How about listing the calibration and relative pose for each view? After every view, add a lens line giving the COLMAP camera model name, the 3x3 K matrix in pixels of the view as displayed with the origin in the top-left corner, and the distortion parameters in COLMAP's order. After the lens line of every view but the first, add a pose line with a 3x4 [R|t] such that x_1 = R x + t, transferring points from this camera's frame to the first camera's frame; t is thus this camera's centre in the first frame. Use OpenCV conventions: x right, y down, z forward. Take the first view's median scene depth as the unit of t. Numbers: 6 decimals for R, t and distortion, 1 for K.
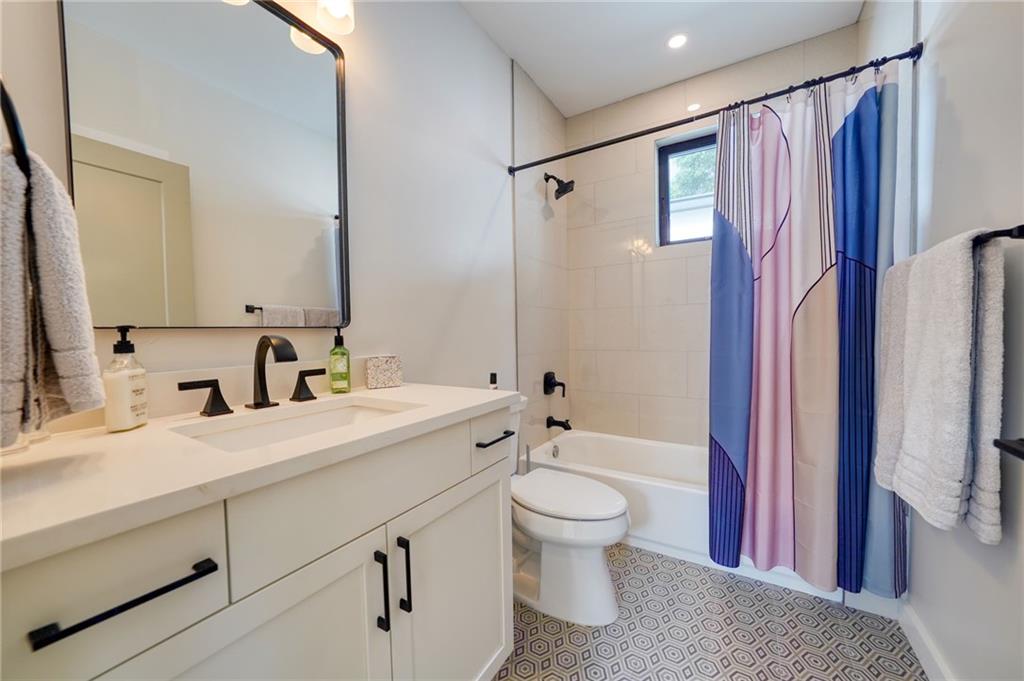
lens RADIAL K [[368.6, 0, 513.5], [0, 368.6, 343.6], [0, 0, 1]] dist [-0.013810, 0.001403]
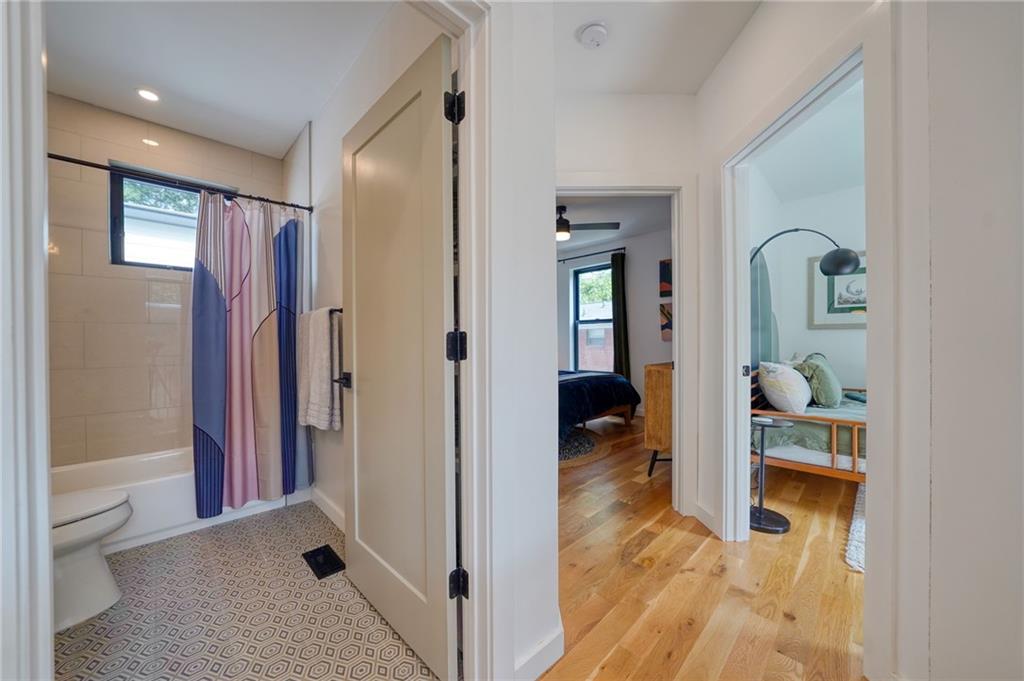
lens RADIAL K [[368.6, 0, 514.9], [0, 368.6, 345.6], [0, 0, 1]] dist [-0.013810, 0.001403]
pose [[0.234430, 0.014200, 0.972029, -0.541458], [0.040686, 0.998874, -0.024404, 0.043986], [-0.971281, 0.045269, 0.233588, -0.500317]]
